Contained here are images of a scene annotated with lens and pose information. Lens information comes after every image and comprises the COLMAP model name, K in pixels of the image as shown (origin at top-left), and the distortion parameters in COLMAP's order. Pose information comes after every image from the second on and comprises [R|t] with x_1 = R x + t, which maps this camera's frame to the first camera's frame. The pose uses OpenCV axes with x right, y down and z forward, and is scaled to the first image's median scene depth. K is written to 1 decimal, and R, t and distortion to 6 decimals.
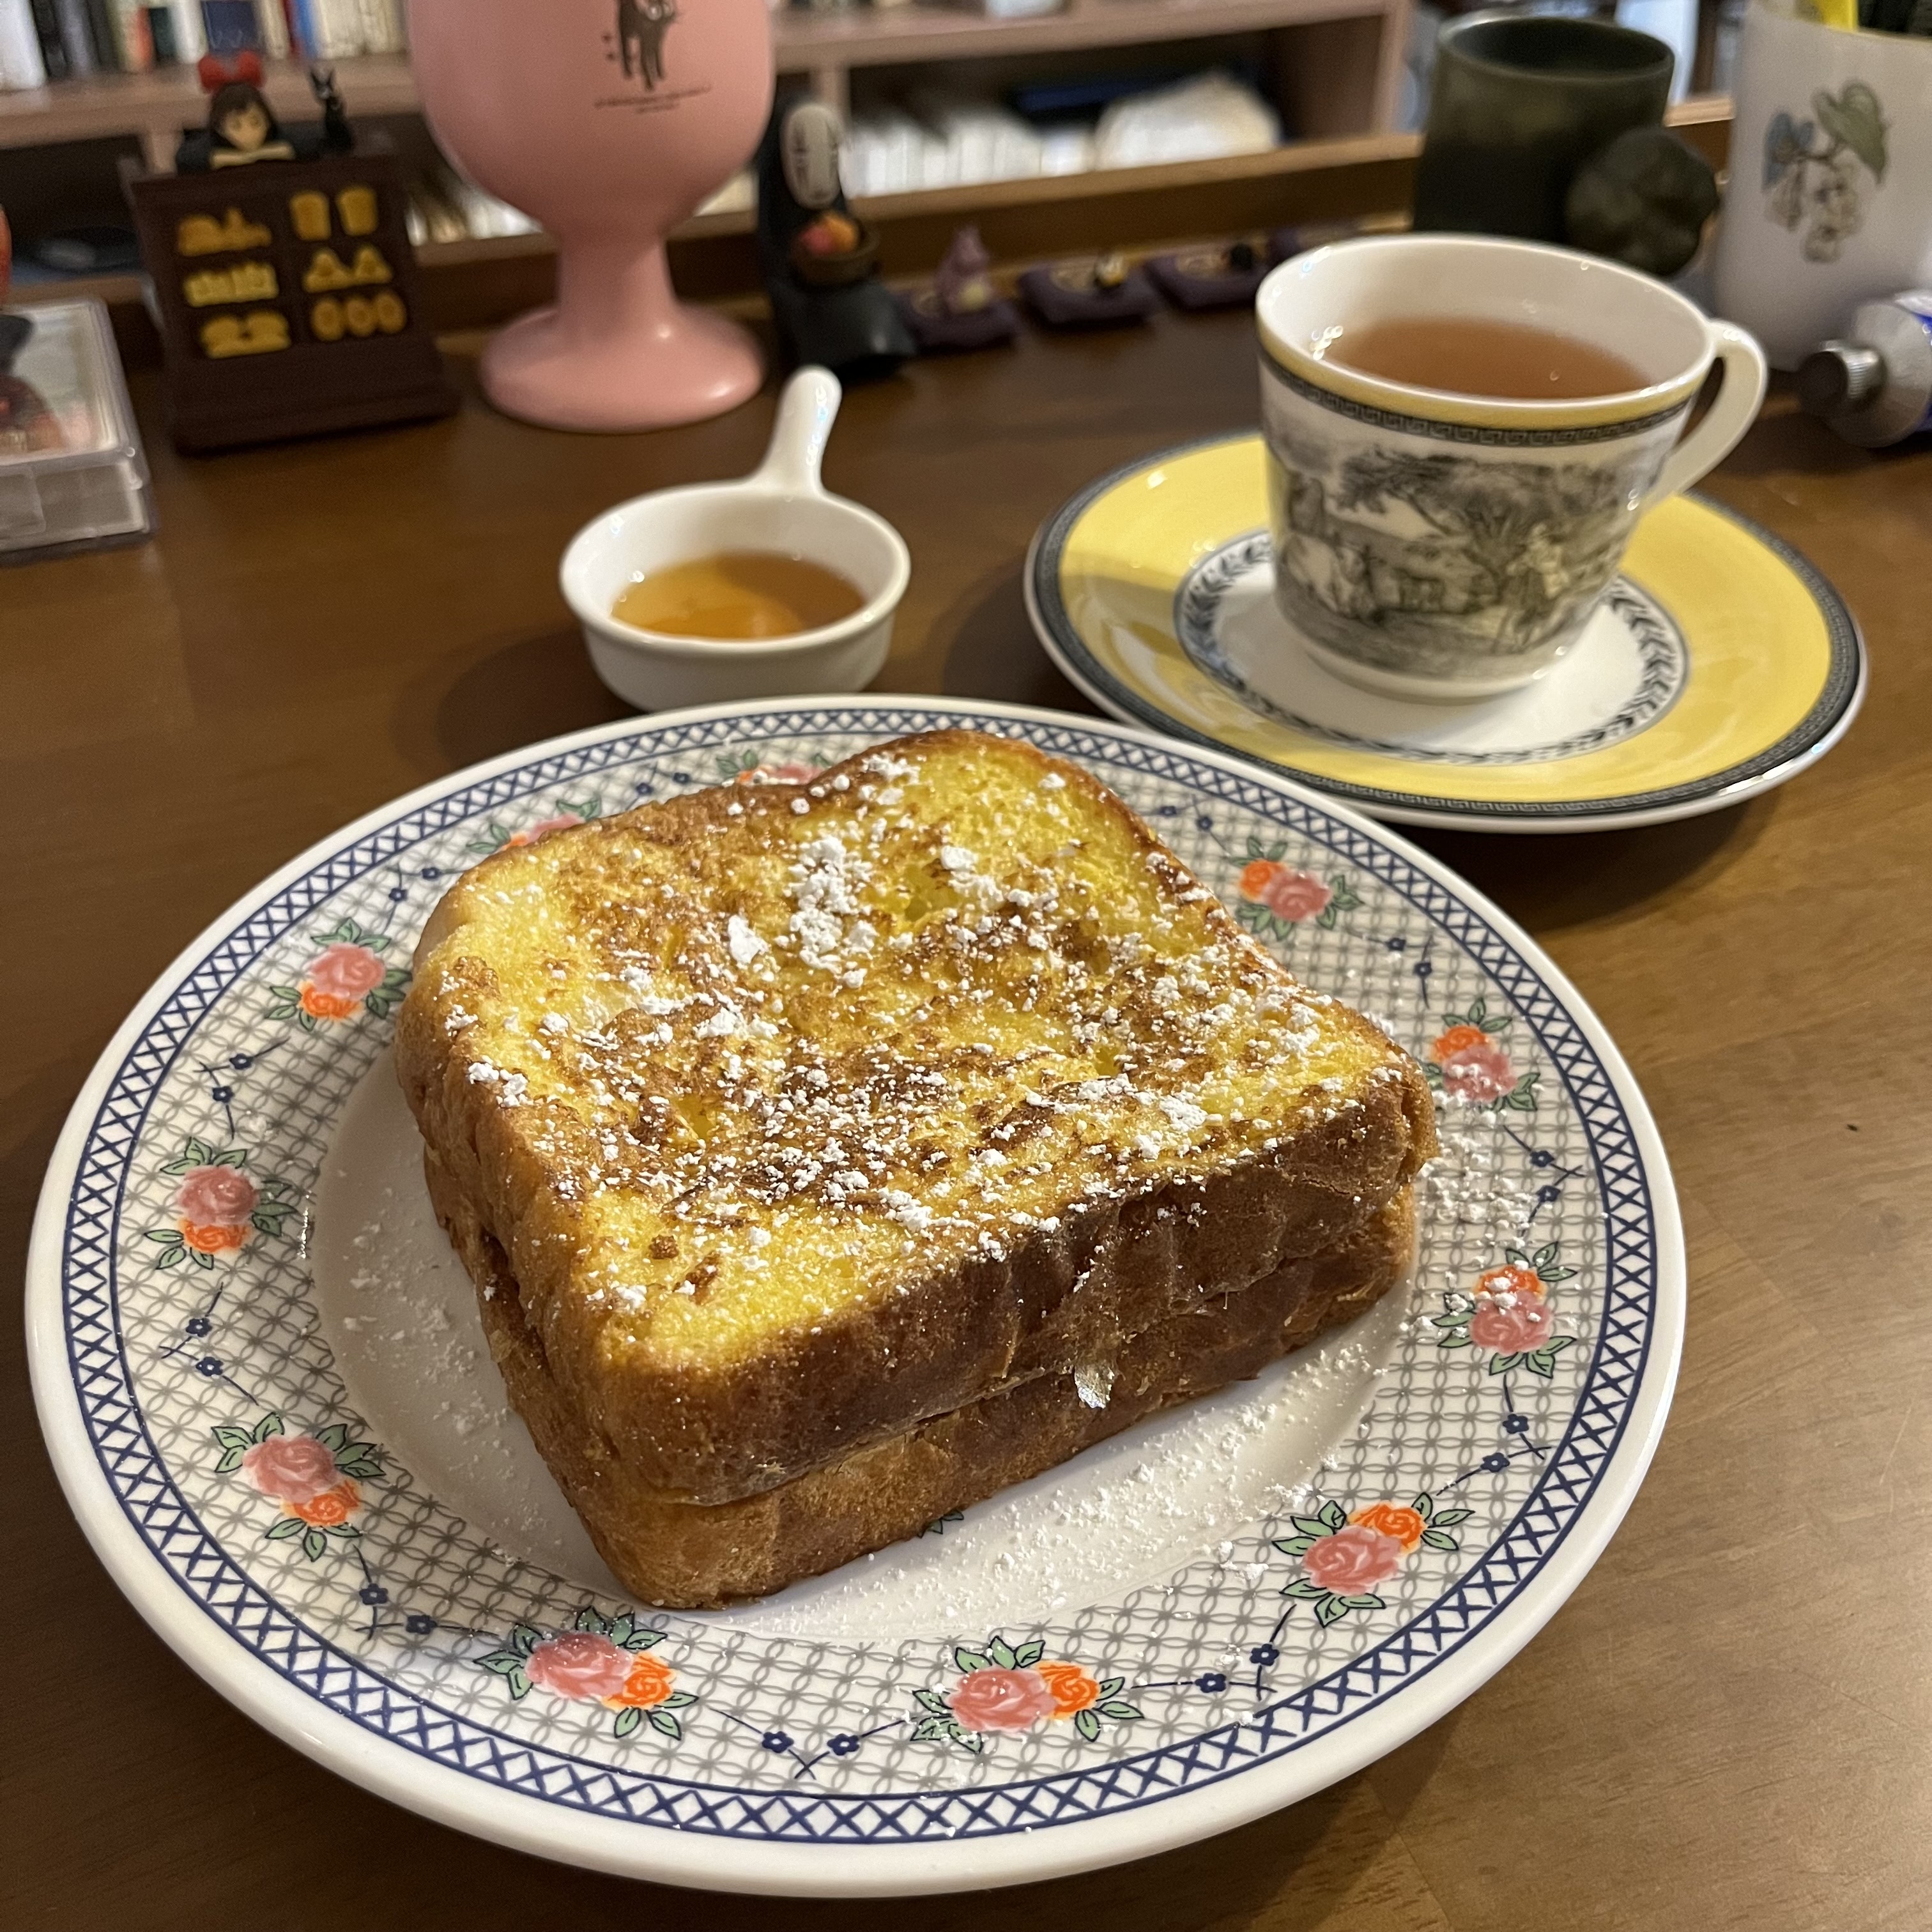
lens RADIAL K [[1965.5, 0, 946.2], [0, 1965.5, 973.0], [0, 0, 1]] dist [0.018135, 0.000000]
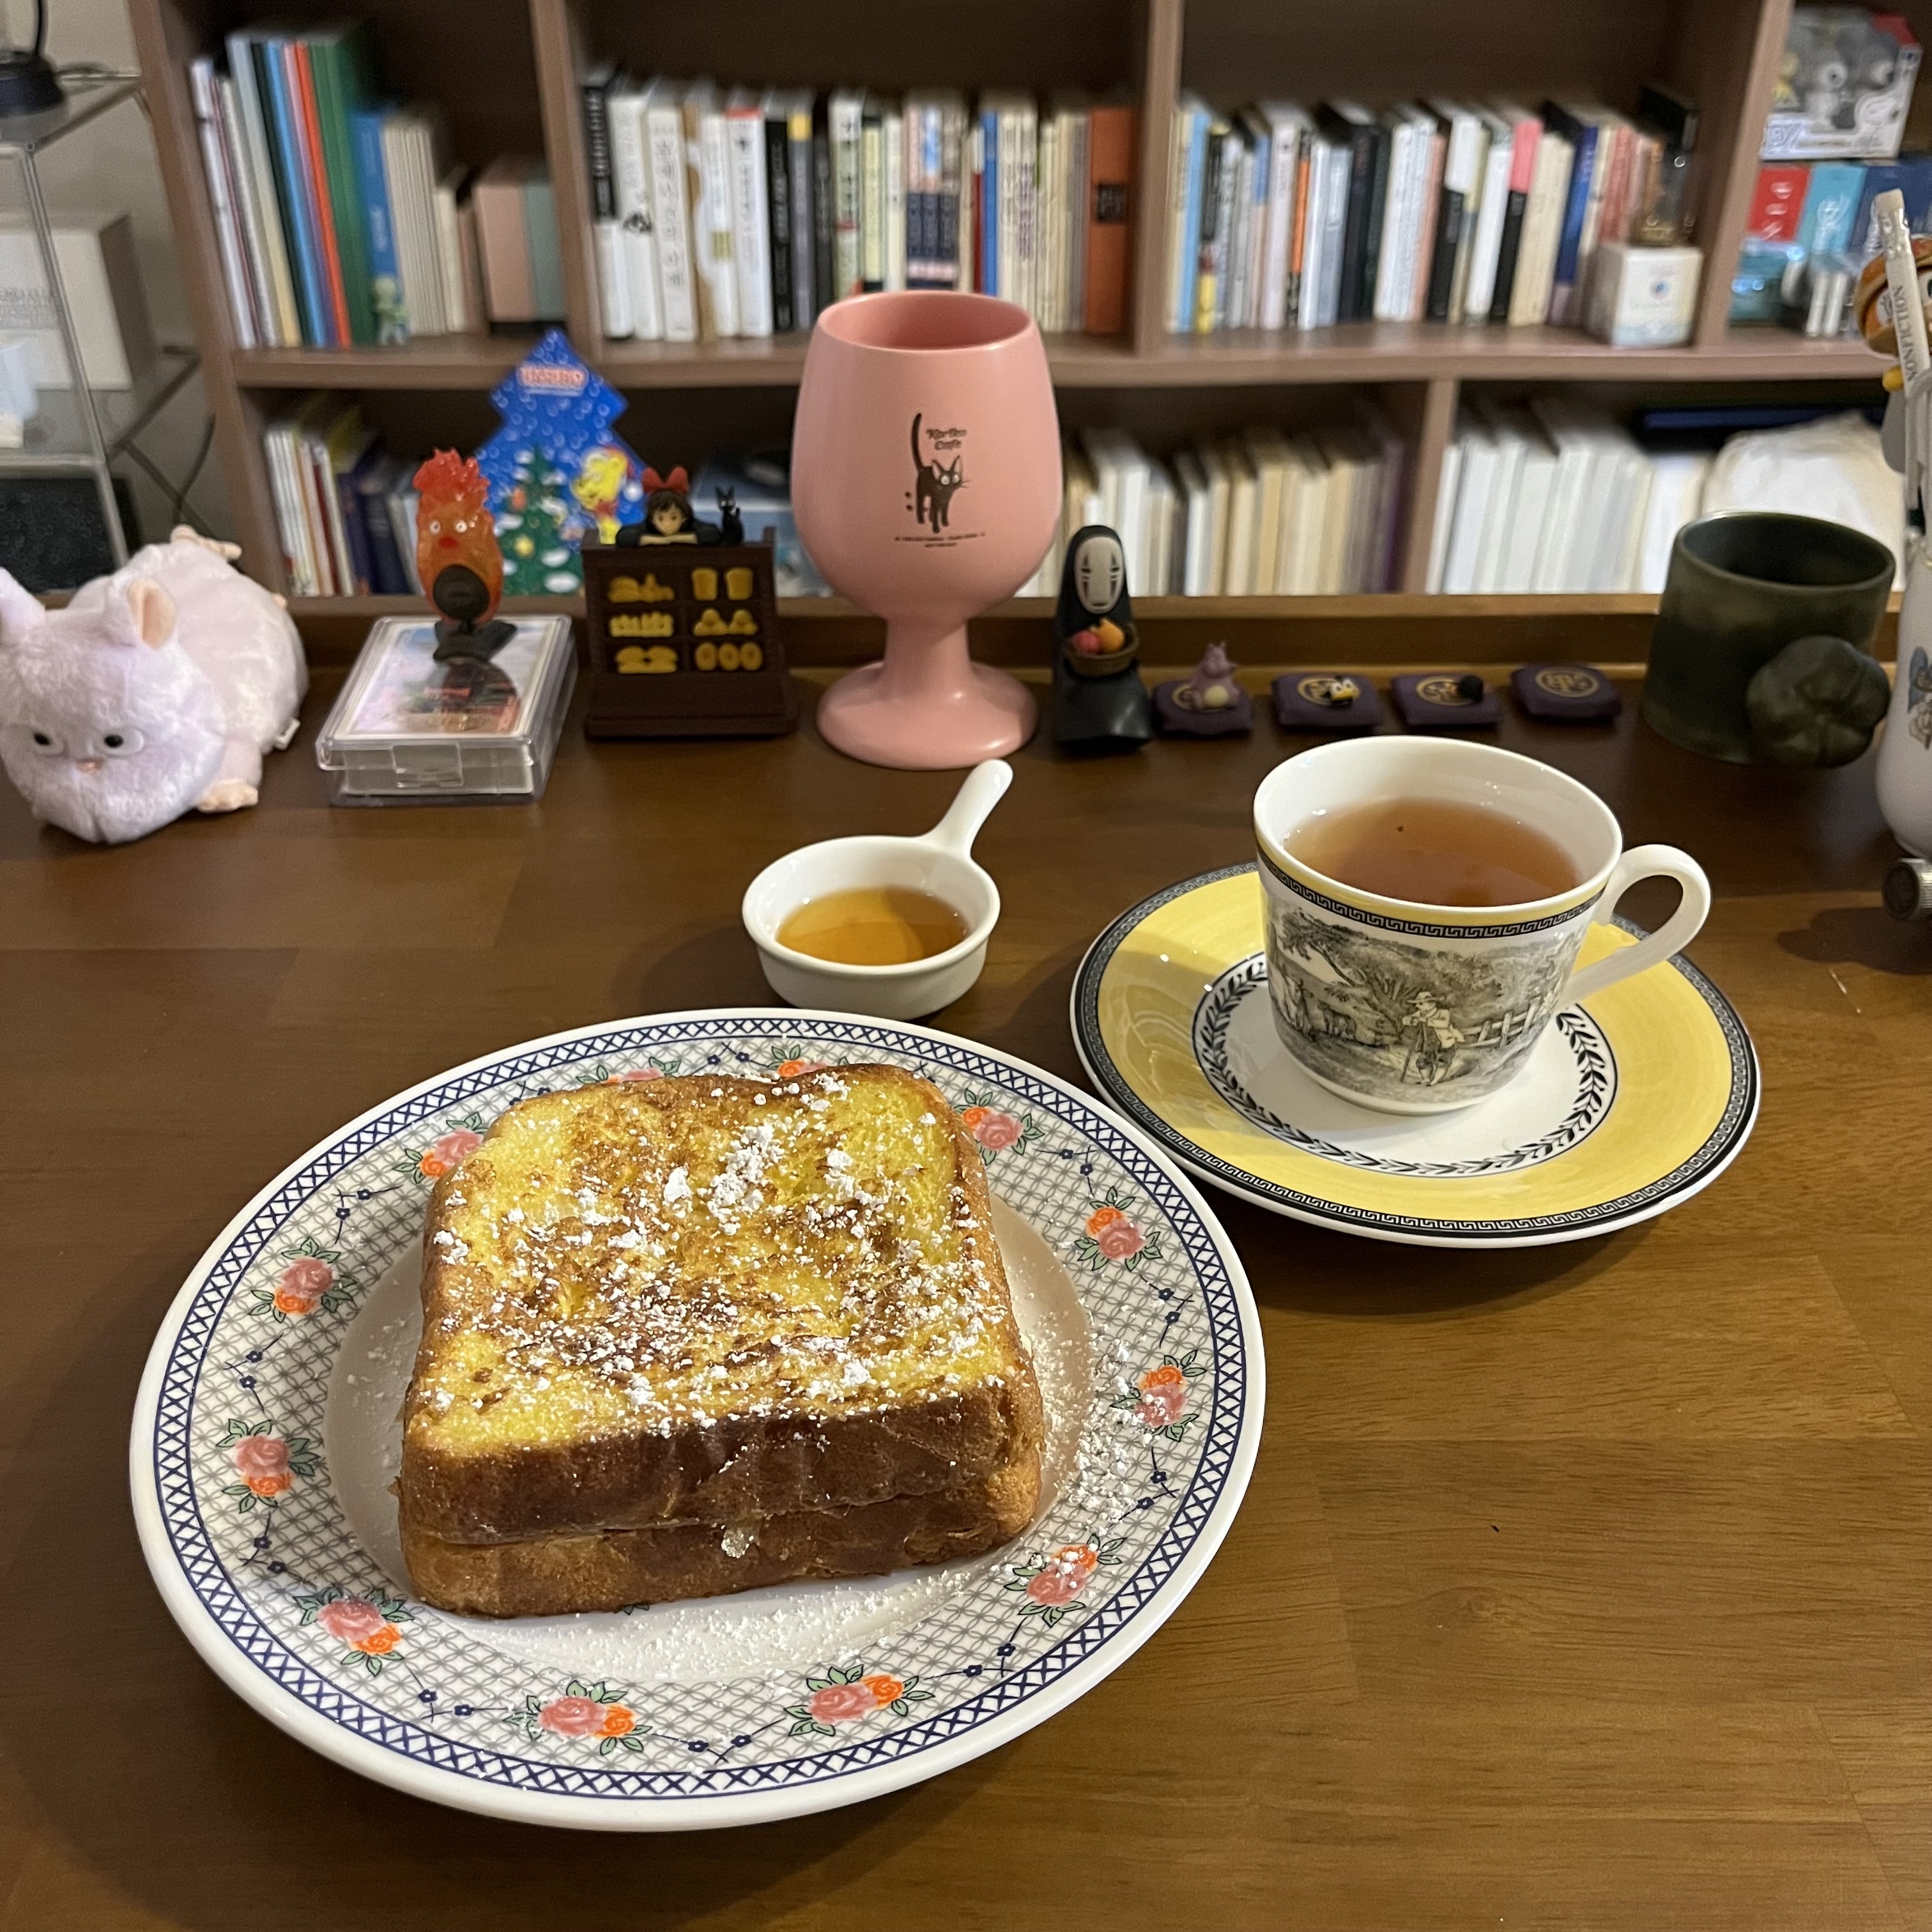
lens RADIAL K [[1965.5, 0, 970.3], [0, 1965.5, 960.0], [0, 0, 1]] dist [0.018135, 0.000000]
pose [[0.937326, 0.180878, -0.297832, 0.488694], [-0.211323, 0.974677, -0.073133, -0.116275], [0.277062, 0.131488, 0.951813, -0.332279]]
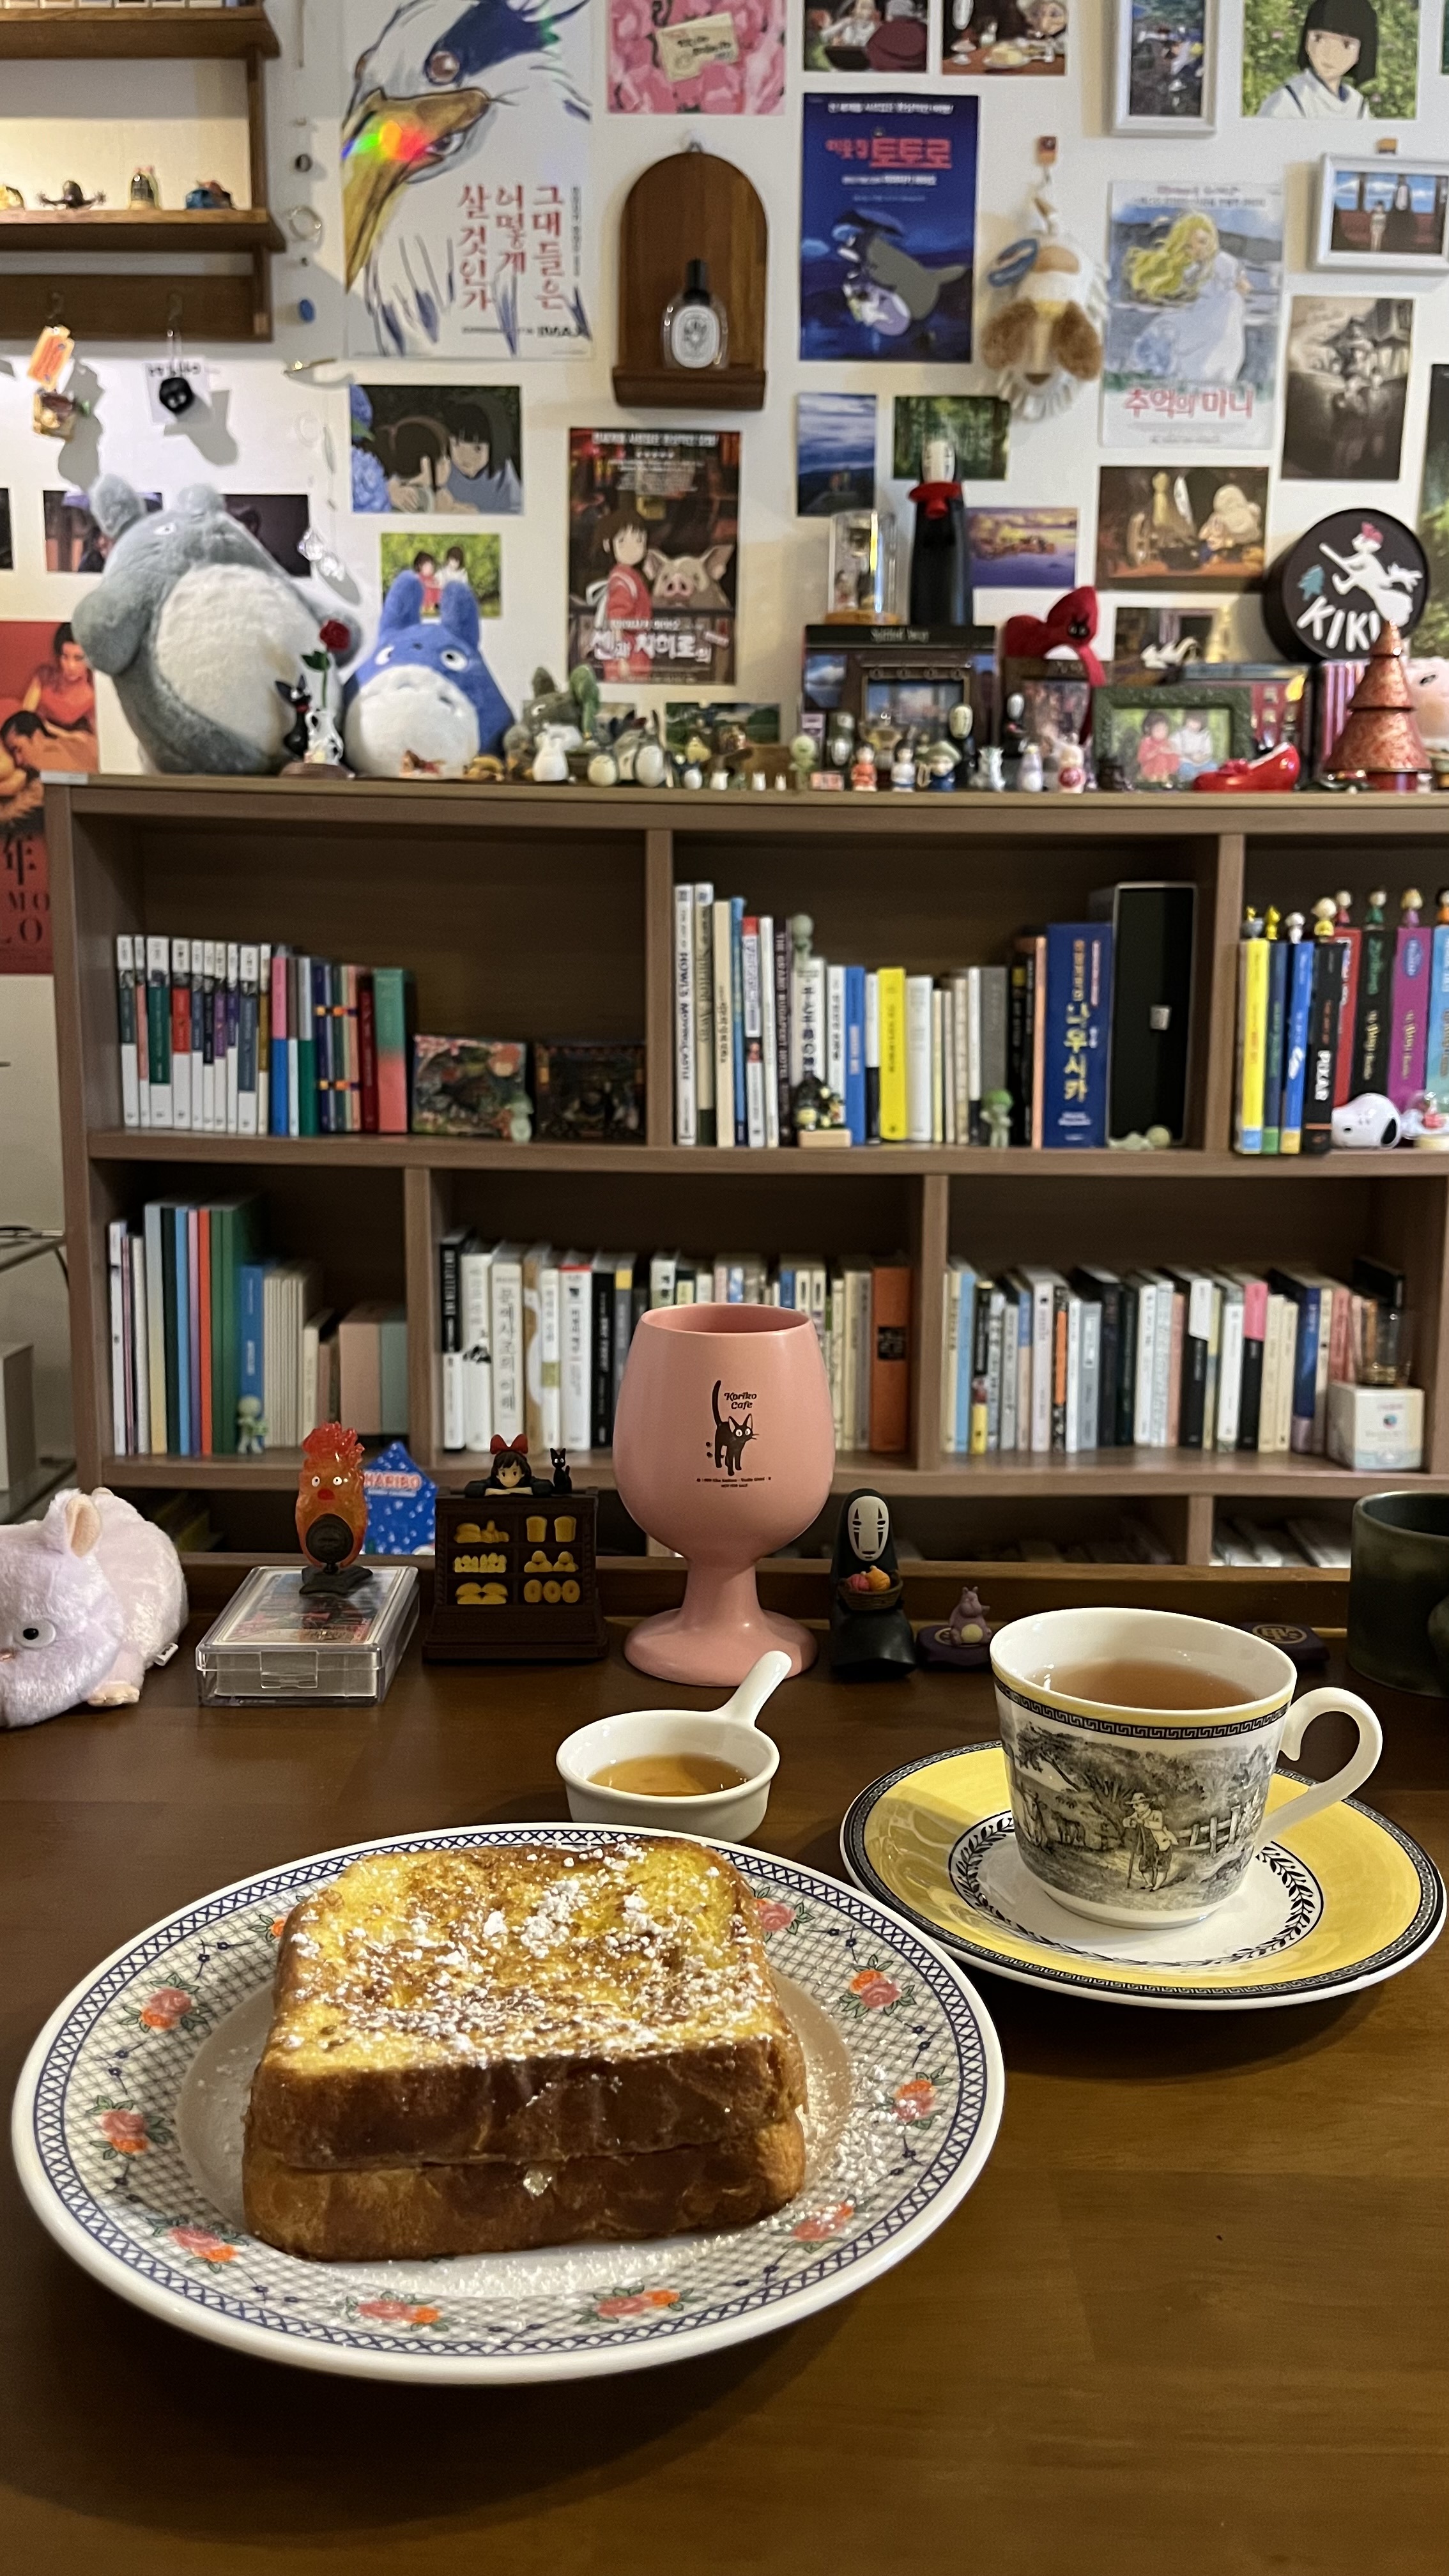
lens RADIAL K [[1944.0, 0, 725.1], [0, 1944.0, 1313.2], [0, 0, 1]] dist [0.060464, -0.091164]
pose [[0.927841, 0.058819, -0.368308, 0.649955], [-0.232568, 0.863241, -0.448025, 0.230571], [0.291586, 0.501353, 0.814630, -0.557080]]
